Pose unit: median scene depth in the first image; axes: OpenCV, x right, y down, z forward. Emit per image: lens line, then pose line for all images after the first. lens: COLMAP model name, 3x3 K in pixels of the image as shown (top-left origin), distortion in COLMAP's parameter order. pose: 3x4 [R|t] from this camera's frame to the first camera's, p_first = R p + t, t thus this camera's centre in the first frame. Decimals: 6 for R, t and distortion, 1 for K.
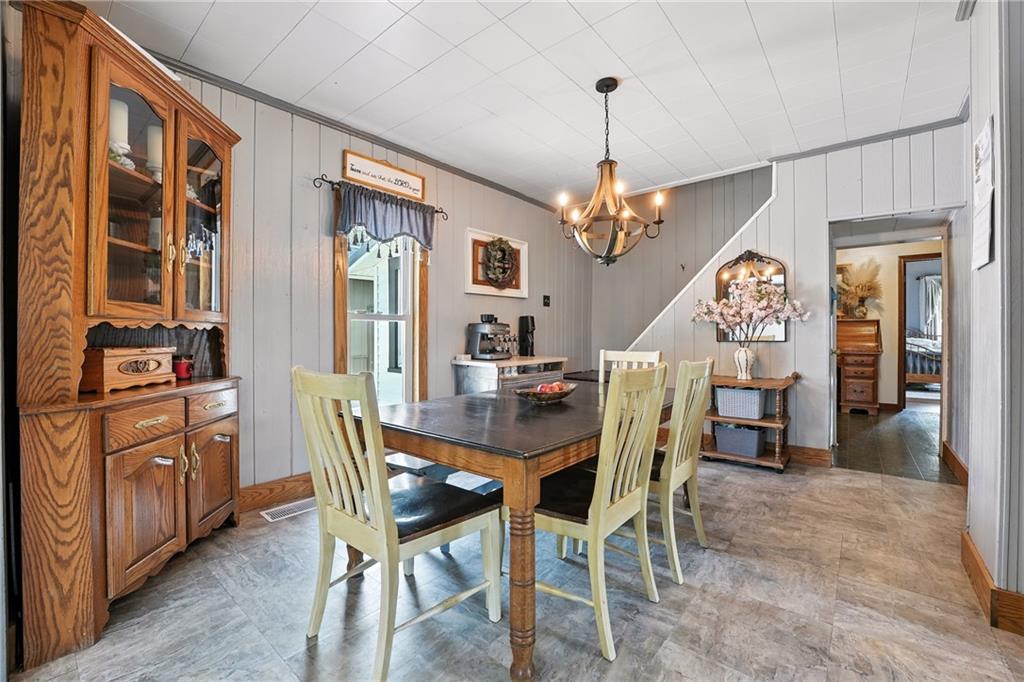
lens RADIAL K [[419.7, 0, 512.2], [0, 419.7, 336.0], [0, 0, 1]] dist [-0.024264, 0.000602]
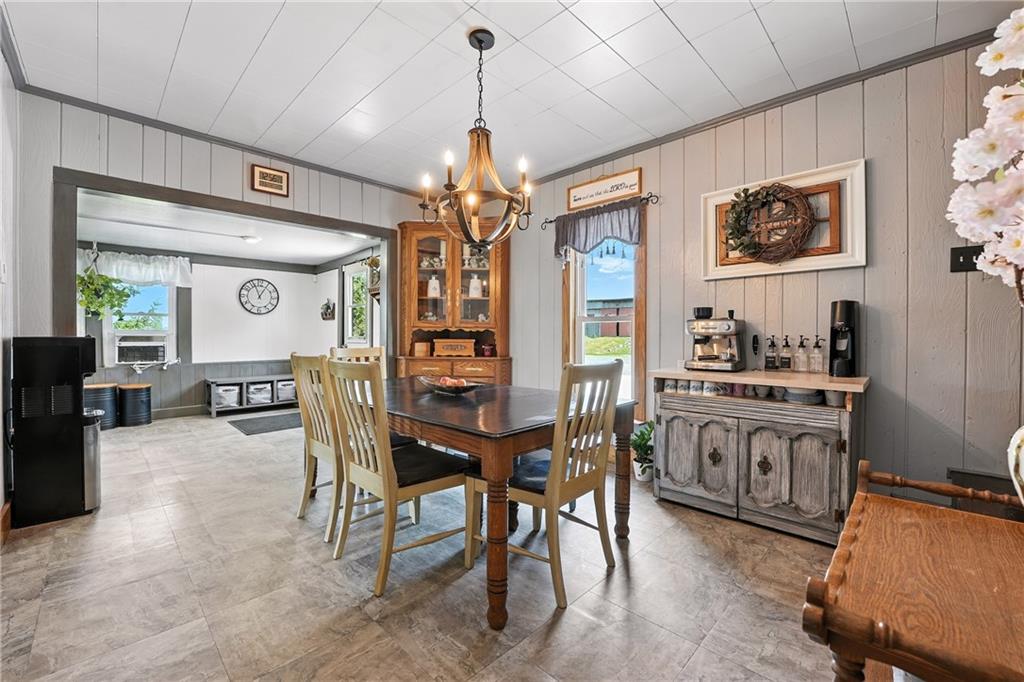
lens RADIAL K [[419.7, 0, 513.2], [0, 419.7, 339.8], [0, 0, 1]] dist [-0.024264, 0.000602]
pose [[-0.079179, 0.011851, -0.996790, 0.801208], [-0.011736, 0.999849, 0.012820, -0.001075], [0.996791, 0.012714, -0.079027, 0.850072]]
